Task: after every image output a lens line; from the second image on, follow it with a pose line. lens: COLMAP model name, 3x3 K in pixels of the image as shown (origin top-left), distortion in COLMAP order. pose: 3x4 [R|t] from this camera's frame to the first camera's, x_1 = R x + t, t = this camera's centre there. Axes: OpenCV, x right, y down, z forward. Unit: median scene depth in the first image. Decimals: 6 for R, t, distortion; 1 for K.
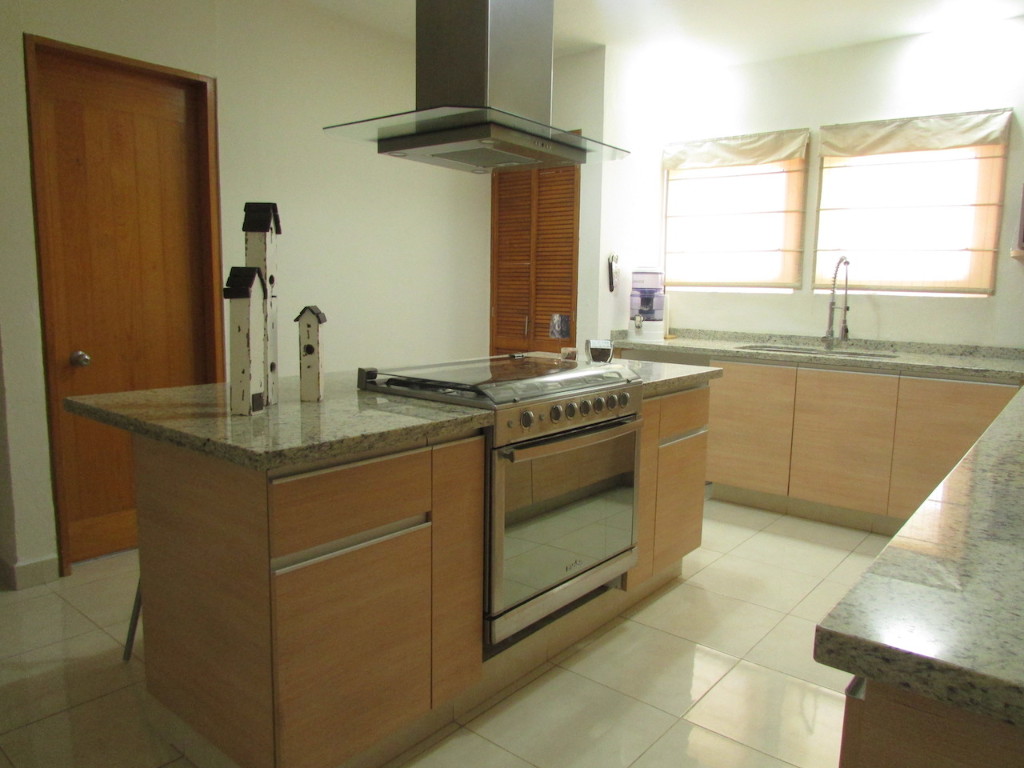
lens RADIAL K [[731.3, 0, 511.3], [0, 731.3, 383.5], [0, 0, 1]] dist [-0.011088, -0.001918]
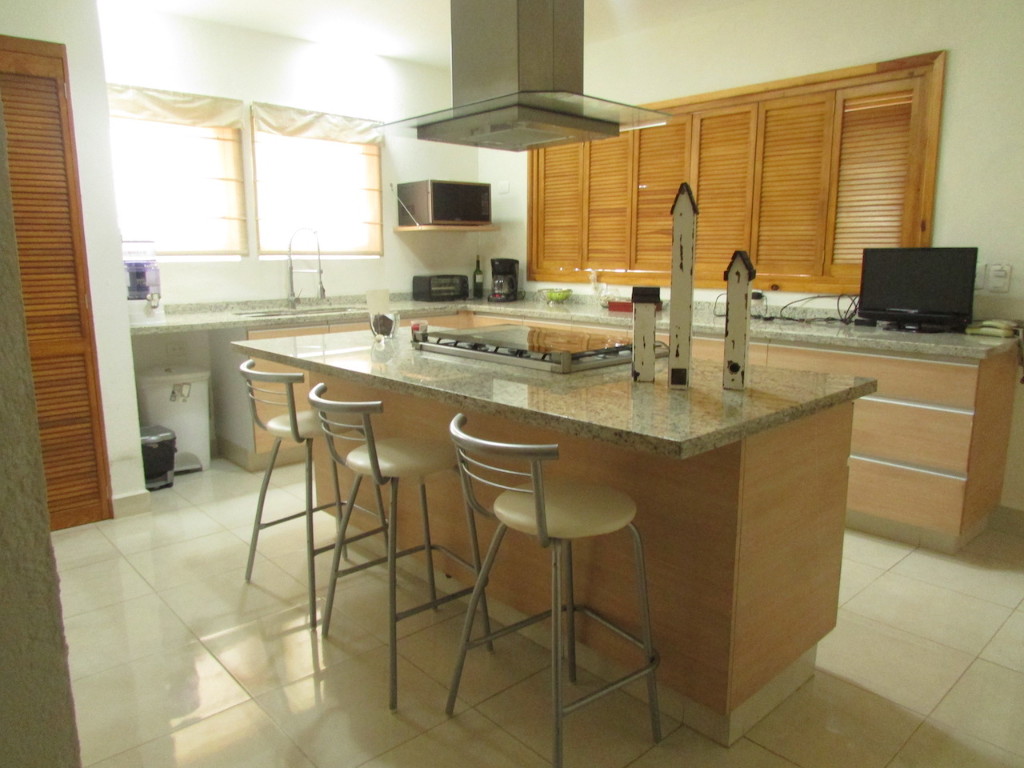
lens RADIAL K [[731.3, 0, 511.3], [0, 731.3, 382.1], [0, 0, 1]] dist [-0.011088, -0.001918]
pose [[0.141520, -0.194501, 0.970640, -0.612688], [0.140750, 0.974500, 0.174753, -0.084302], [-0.979878, 0.111886, 0.165288, 0.483761]]
